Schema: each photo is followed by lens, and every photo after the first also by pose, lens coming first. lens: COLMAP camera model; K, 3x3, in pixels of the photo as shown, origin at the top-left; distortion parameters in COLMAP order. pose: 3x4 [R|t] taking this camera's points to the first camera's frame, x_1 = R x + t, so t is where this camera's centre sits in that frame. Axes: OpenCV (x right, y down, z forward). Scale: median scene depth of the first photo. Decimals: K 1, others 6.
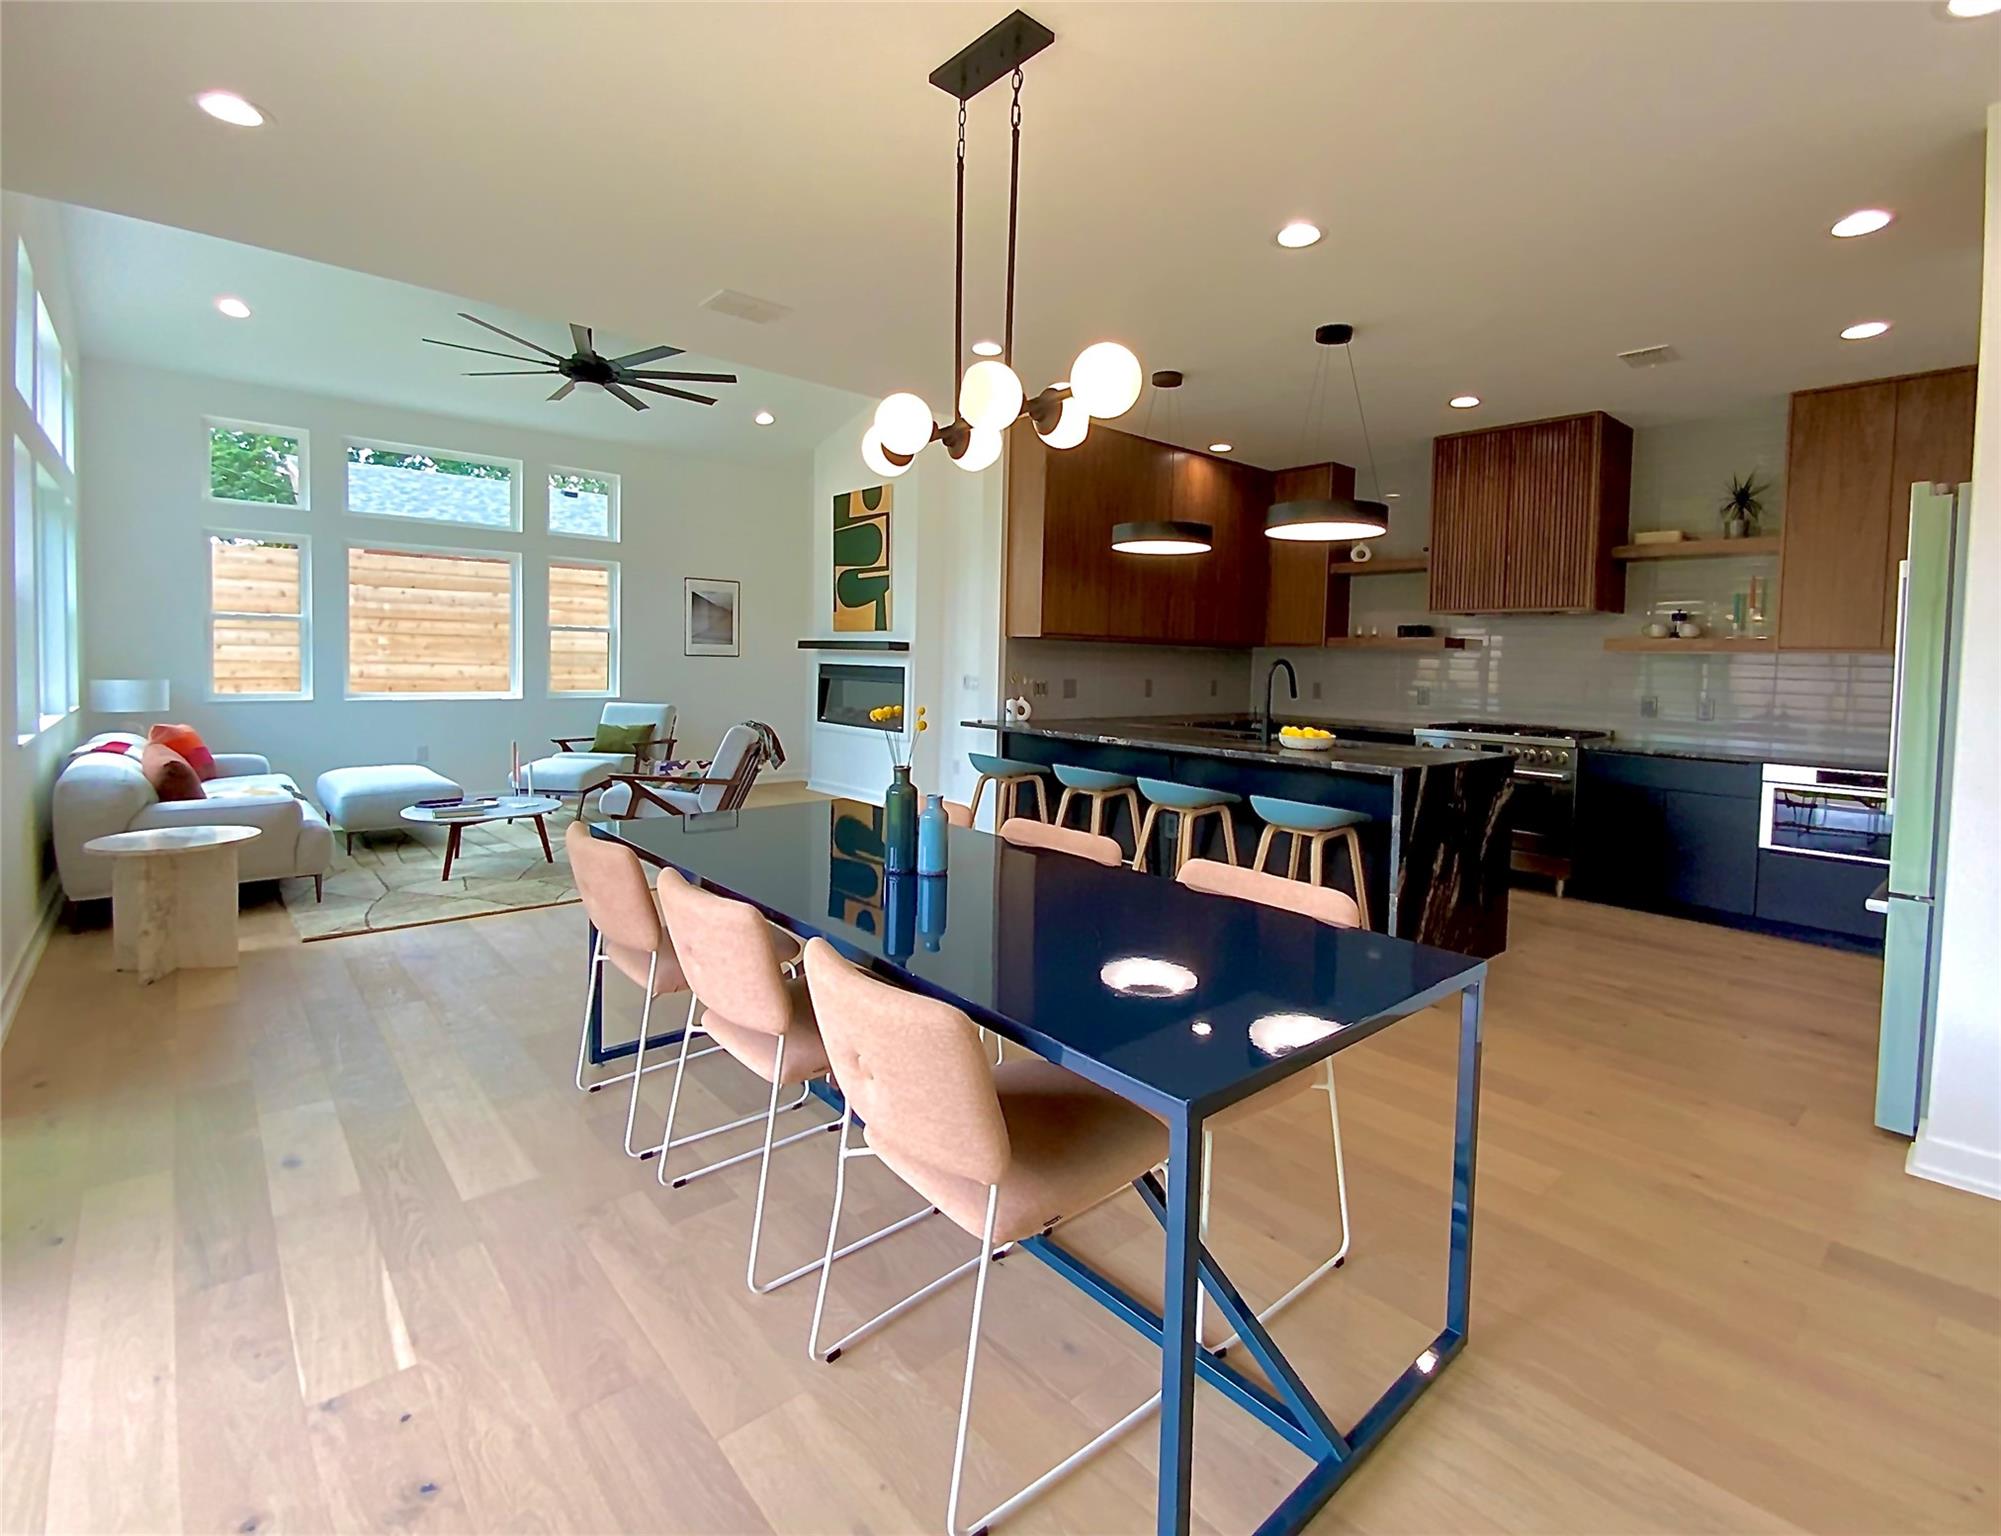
lens RADIAL K [[933.6, 0, 1040.9], [0, 933.6, 699.8], [0, 0, 1]] dist [-0.001002, -0.000456]
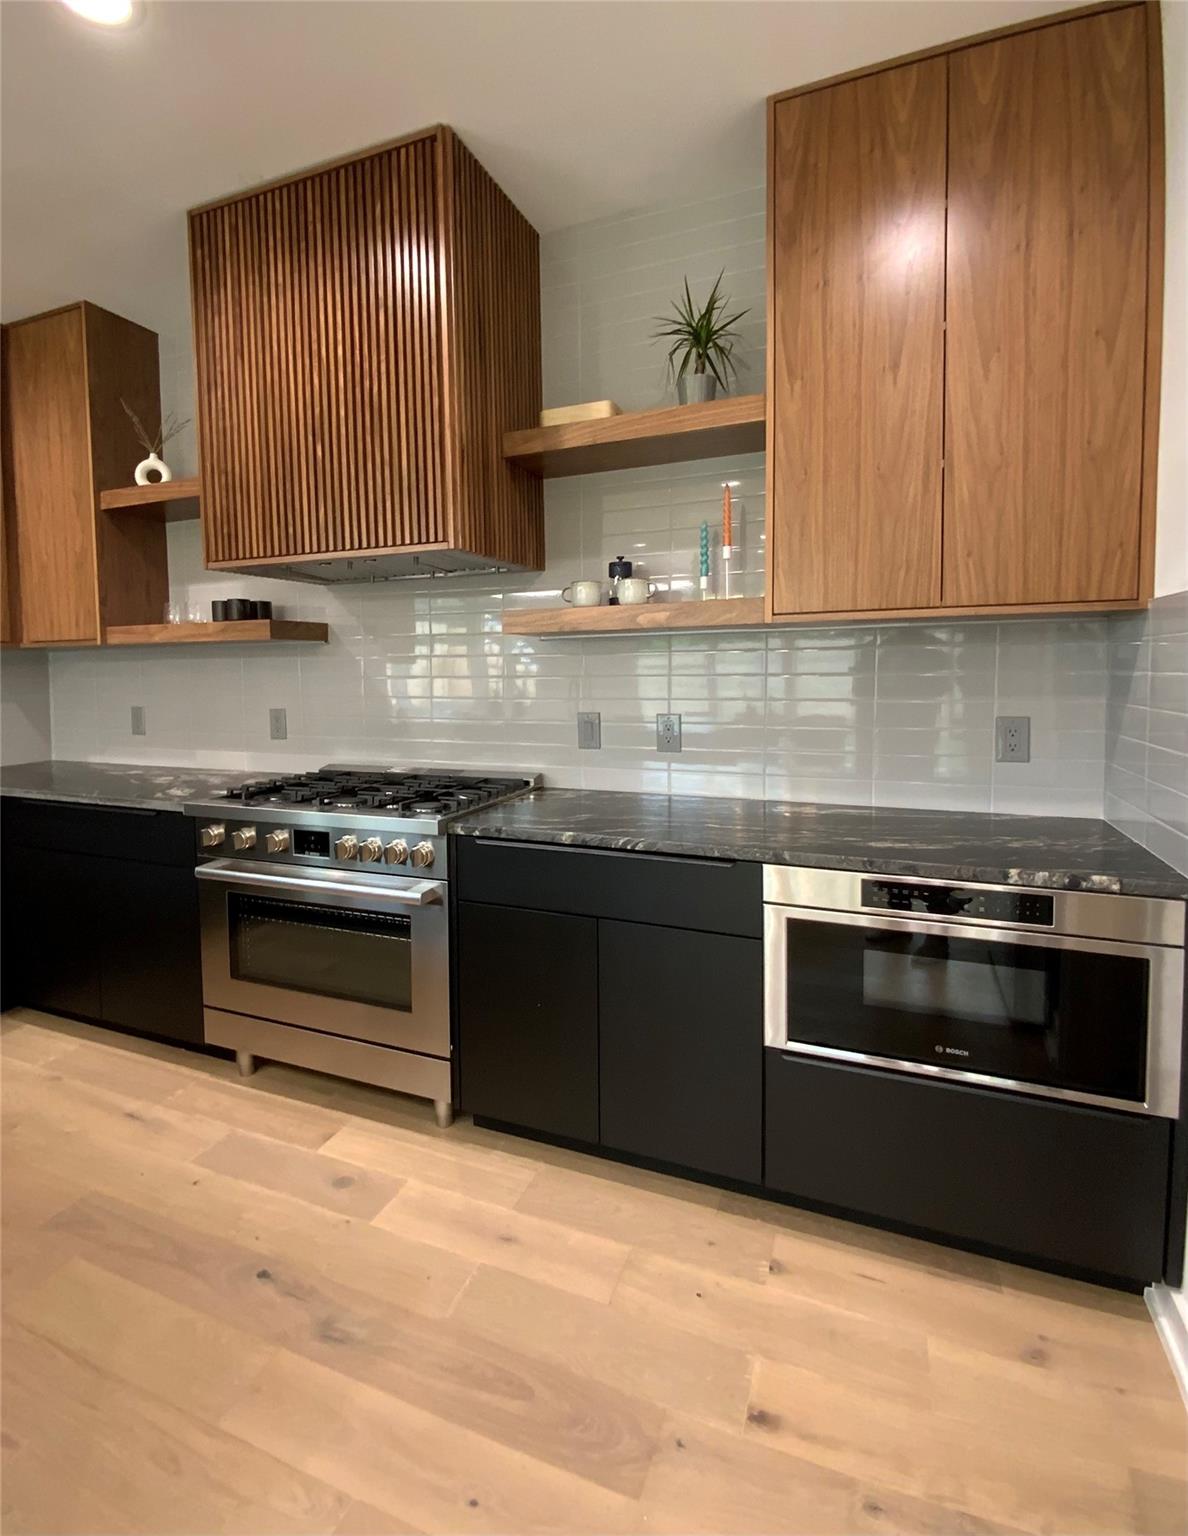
lens RADIAL K [[750.4, 0, 572.3], [0, 750.4, 709.8], [0, 0, 1]] dist [0.001719, -0.001023]
pose [[0.906011, -0.061645, 0.418742, 0.475163], [0.056204, 0.998098, 0.025328, -0.018036], [-0.419507, 0.000587, 0.907752, 0.619799]]
